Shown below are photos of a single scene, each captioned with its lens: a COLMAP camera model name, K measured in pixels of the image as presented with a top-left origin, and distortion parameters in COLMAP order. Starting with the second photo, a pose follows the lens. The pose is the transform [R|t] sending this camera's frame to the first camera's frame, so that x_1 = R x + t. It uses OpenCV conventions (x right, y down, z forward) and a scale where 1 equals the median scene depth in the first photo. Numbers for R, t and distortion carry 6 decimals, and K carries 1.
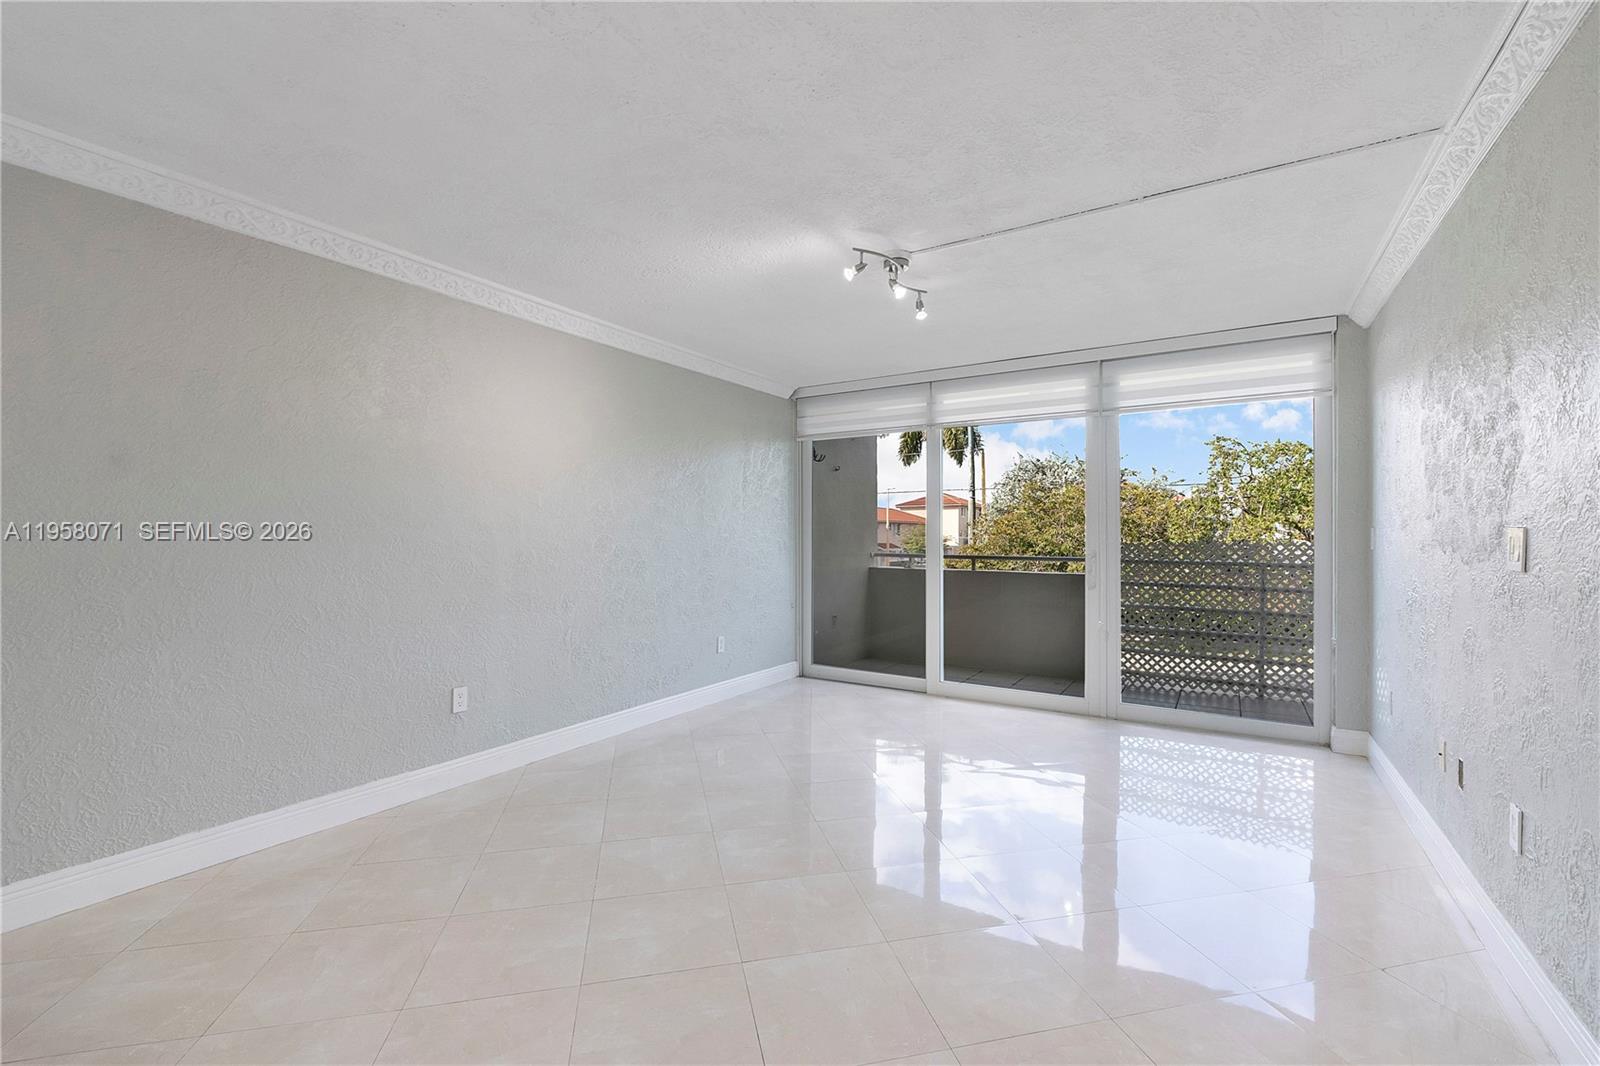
lens RADIAL K [[680.2, 0, 813.0], [0, 680.2, 526.1], [0, 0, 1]] dist [-0.004858, -0.000697]
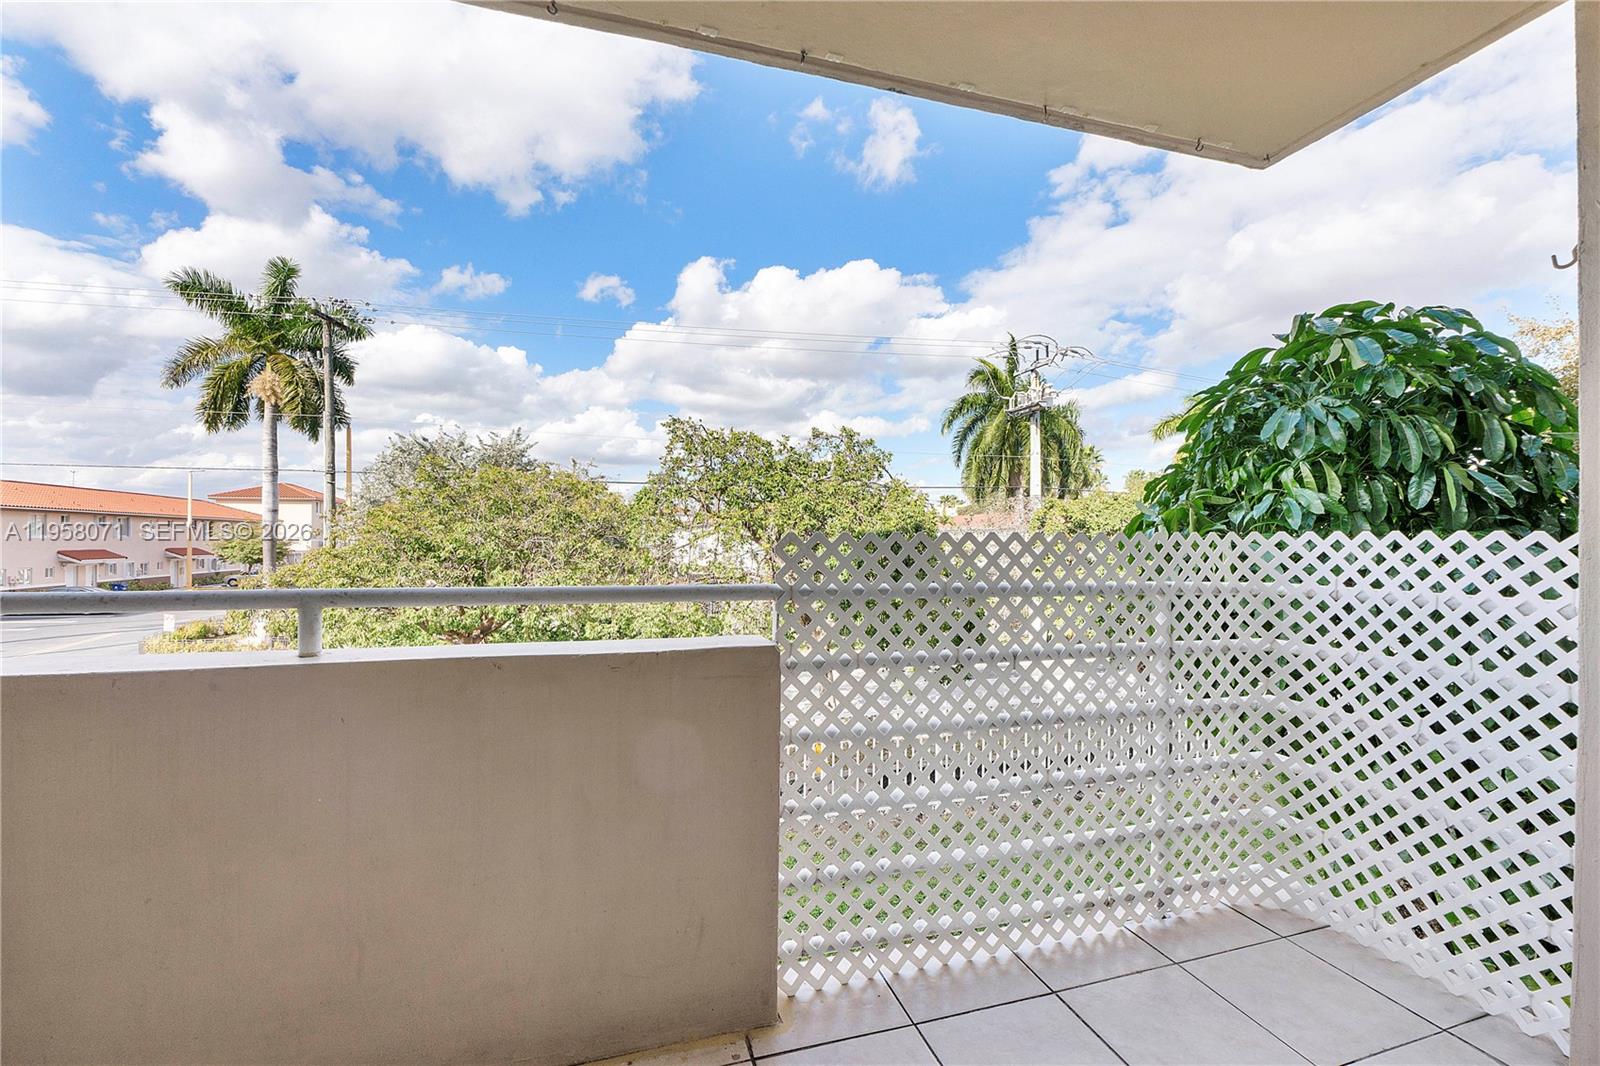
lens RADIAL K [[674.0, 0, 803.9], [0, 674.0, 526.3], [0, 0, 1]] dist [-0.004469, -0.000315]
pose [[0.665269, 0.015635, 0.746440, 0.225030], [-0.012529, 0.999874, -0.009777, 0.026639], [-0.746498, -0.002848, 0.665381, 0.918510]]
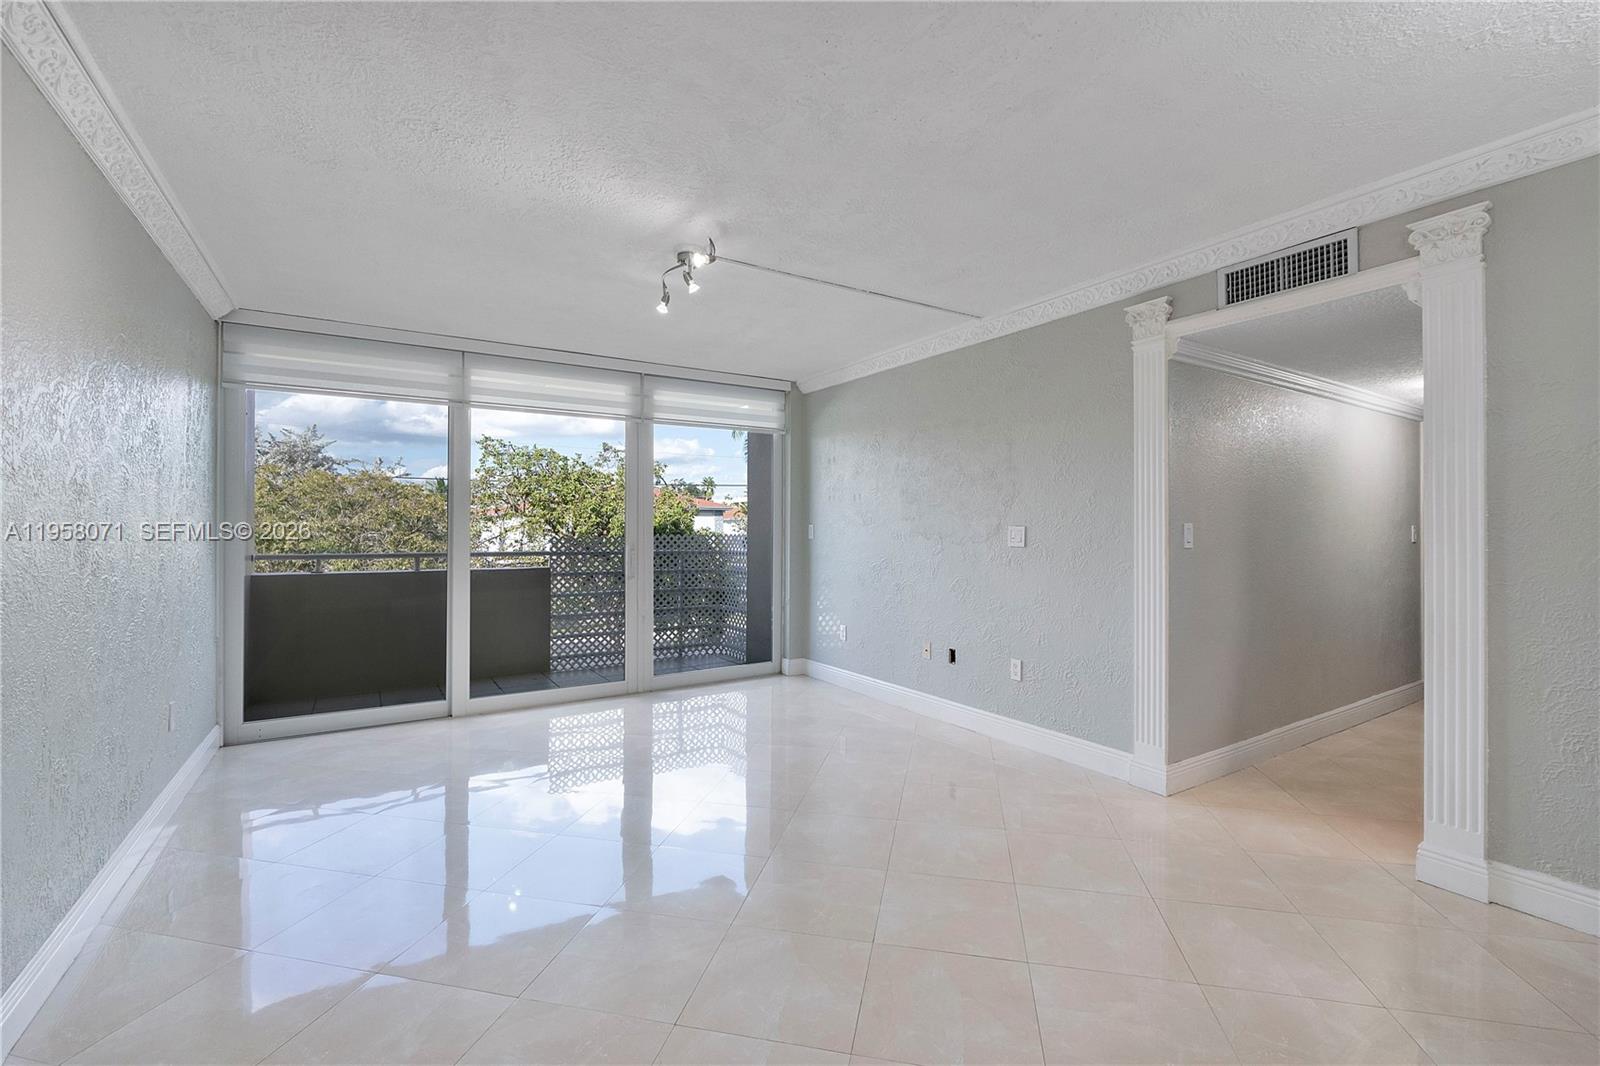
lens RADIAL K [[674.0, 0, 803.9], [0, 674.0, 526.3], [0, 0, 1]] dist [-0.004469, -0.000315]
pose [[0.439251, 0.000917, 0.898364, -0.394607], [-0.010150, 0.999941, 0.003942, 0.000180], [-0.898307, -0.010850, 0.439234, 0.237322]]
